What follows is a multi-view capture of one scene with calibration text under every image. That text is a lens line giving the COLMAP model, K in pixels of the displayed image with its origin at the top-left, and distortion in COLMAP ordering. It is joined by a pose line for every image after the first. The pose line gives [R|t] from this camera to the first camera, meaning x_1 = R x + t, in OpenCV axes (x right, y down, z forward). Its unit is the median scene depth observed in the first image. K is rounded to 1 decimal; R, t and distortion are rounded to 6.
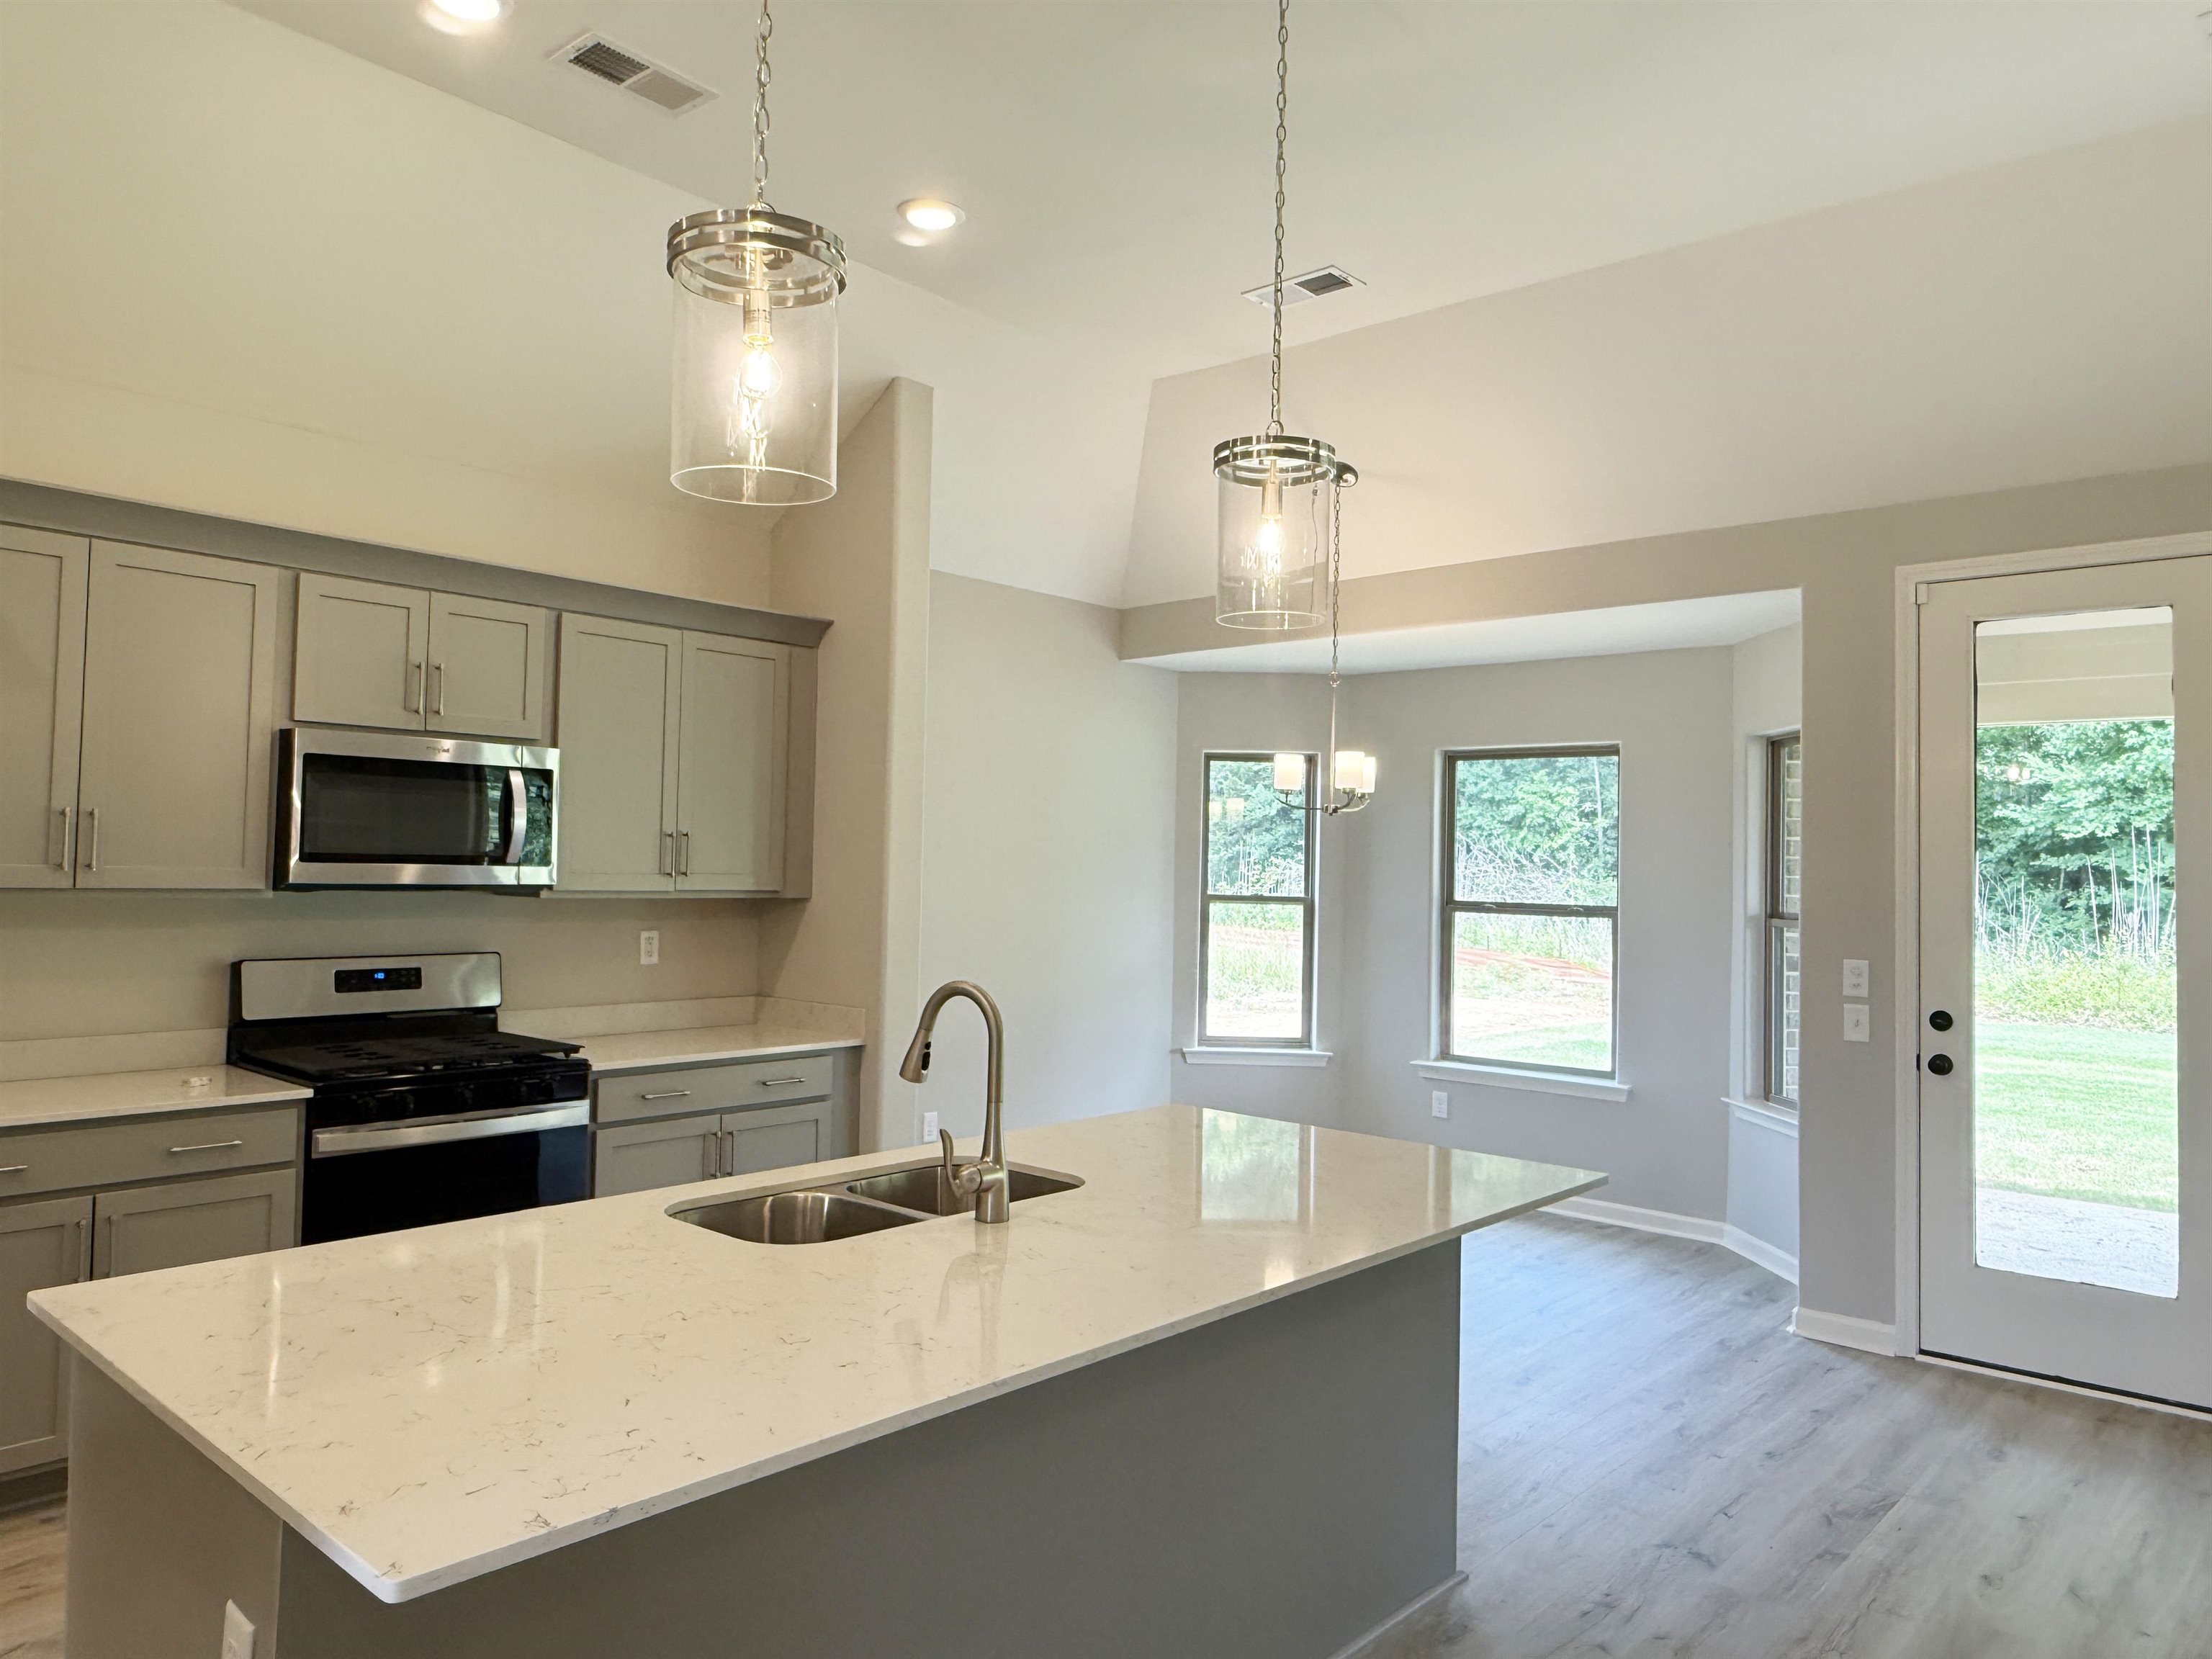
lens RADIAL K [[1492.3, 0, 1081.6], [0, 1492.3, 820.5], [0, 0, 1]] dist [0.003724, -0.002747]
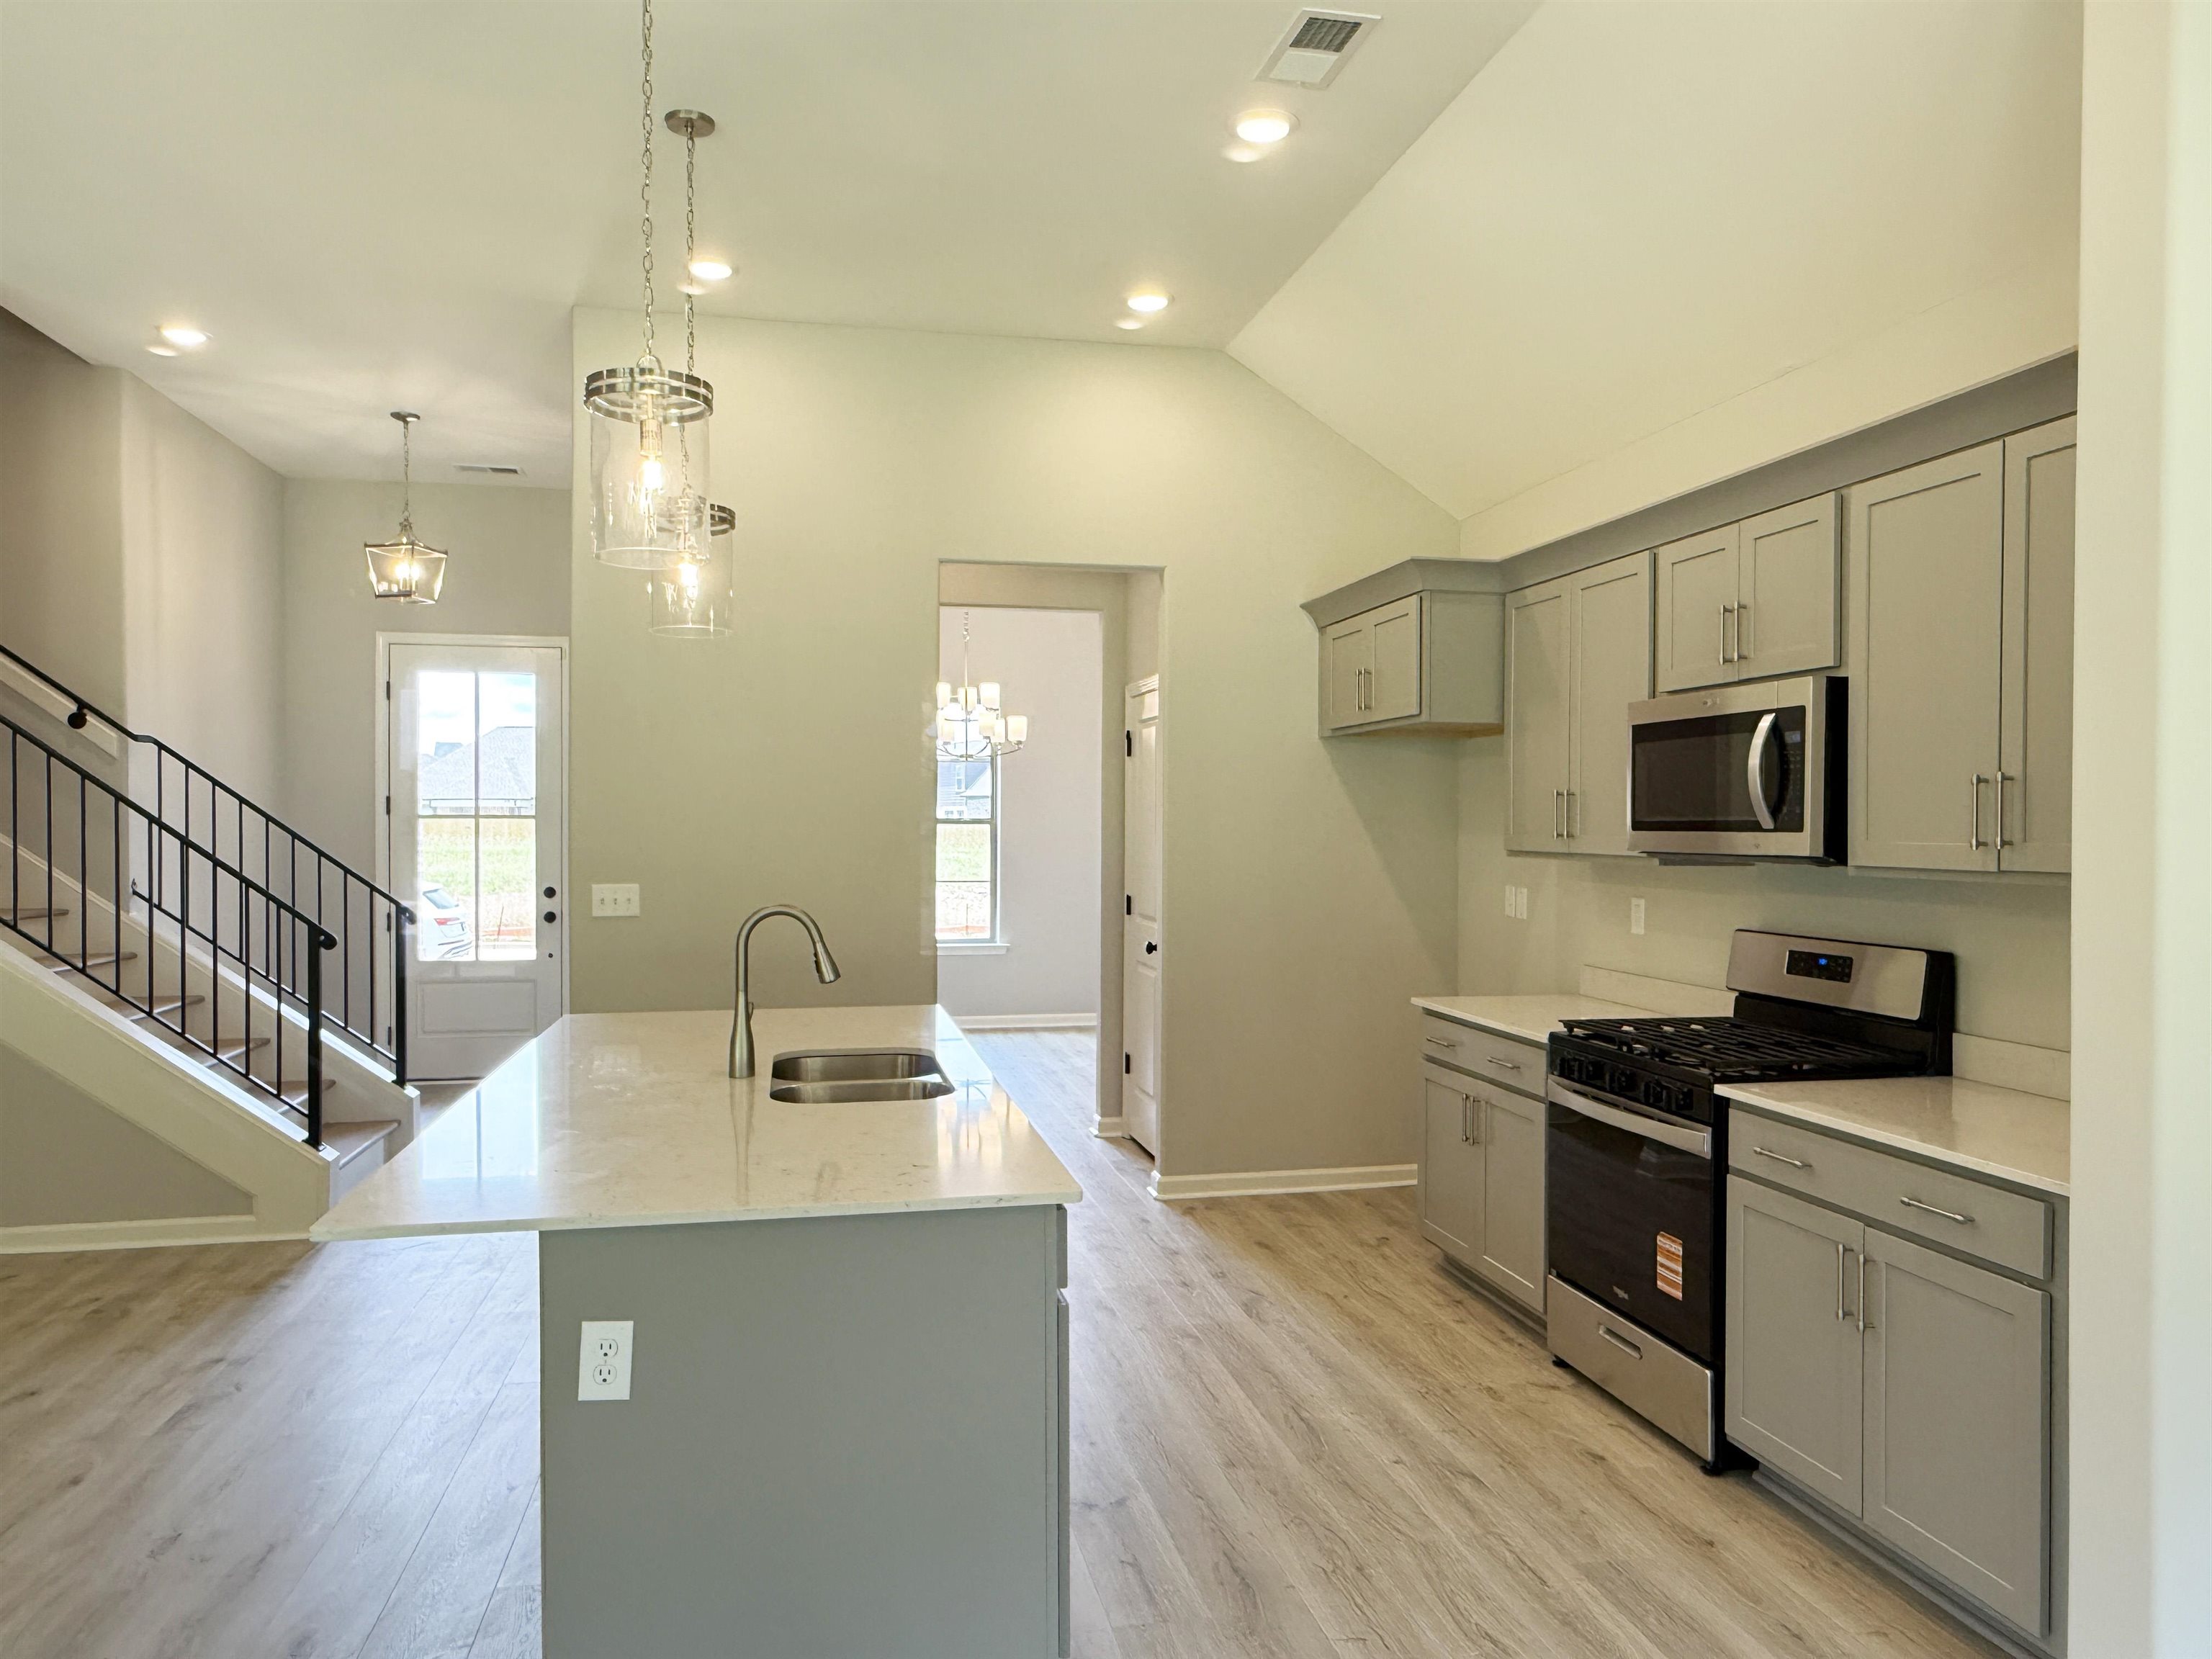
lens RADIAL K [[1492.3, 0, 1087.5], [0, 1492.3, 836.8], [0, 0, 1]] dist [0.003724, -0.002747]
pose [[-0.596806, -0.015010, -0.802245, 0.398213], [0.009628, 0.999619, -0.025866, 0.041372], [0.802328, -0.023161, -0.596434, 0.975494]]
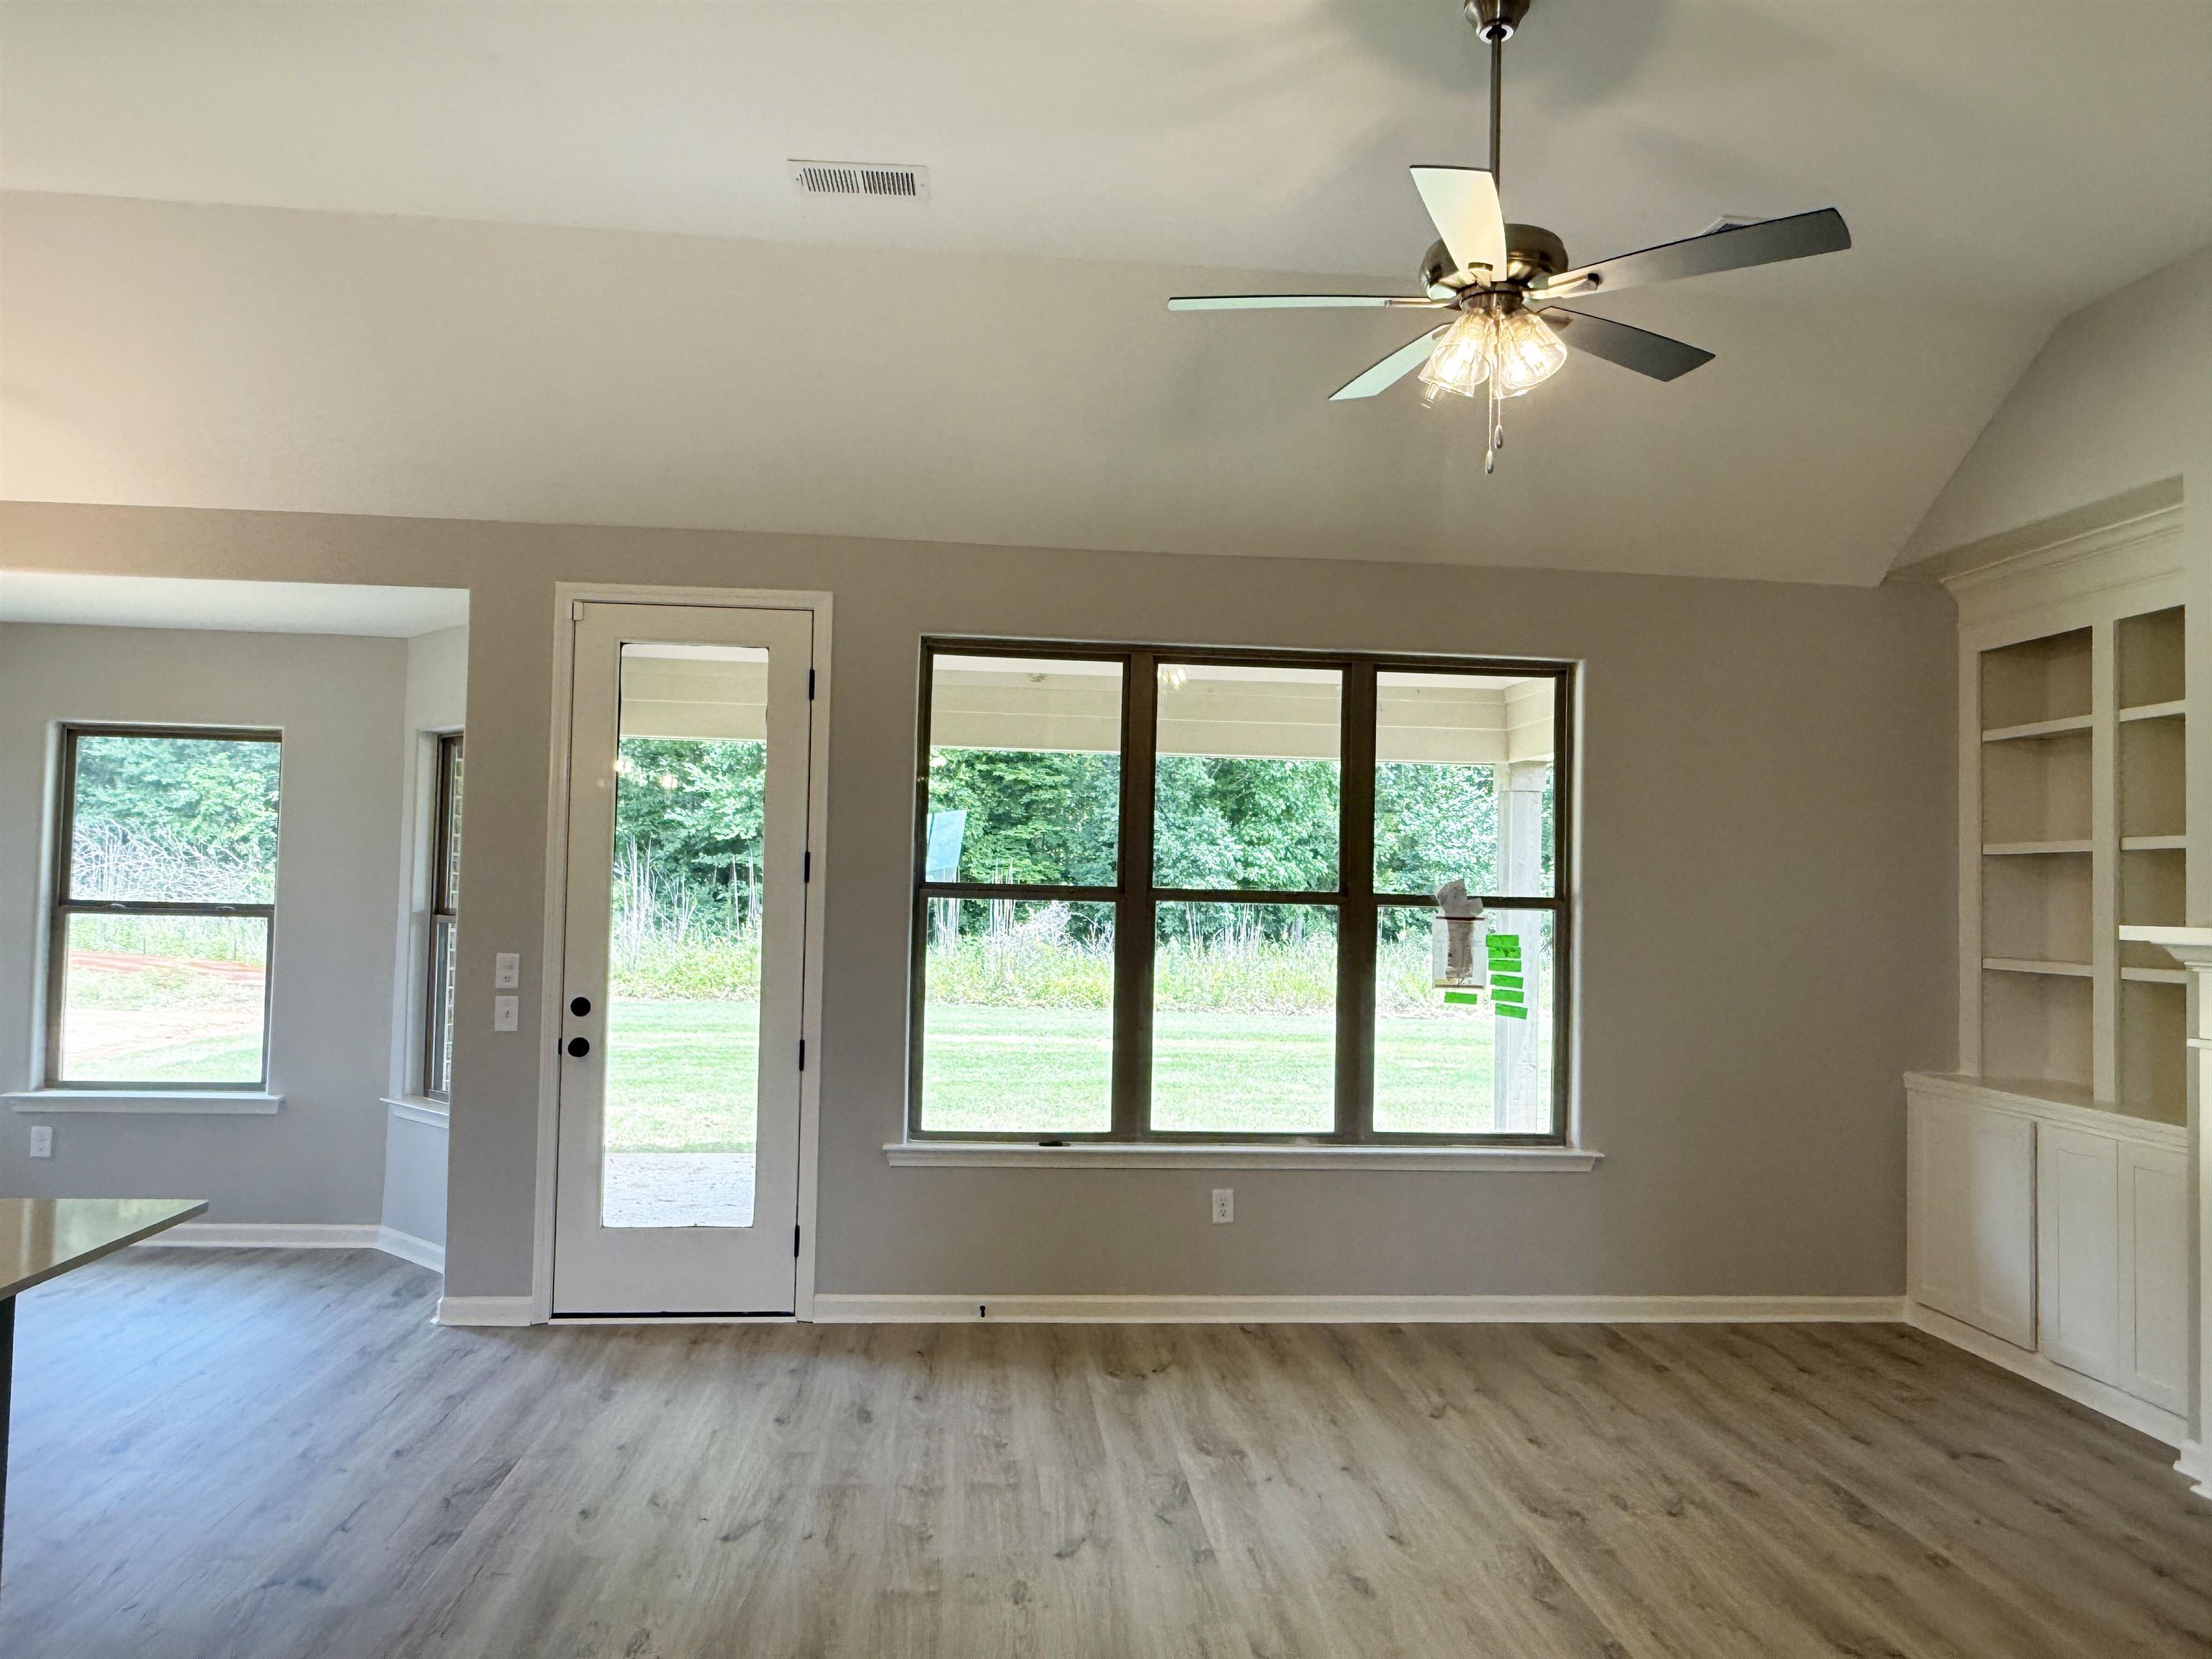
lens RADIAL K [[1492.3, 0, 1096.2], [0, 1492.3, 835.1], [0, 0, 1]] dist [0.003724, -0.002747]
pose [[0.676952, 0.021705, 0.735707, 0.025015], [-0.031540, 0.999502, -0.000467, -0.001448], [-0.735351, -0.022888, 0.677299, -0.005904]]
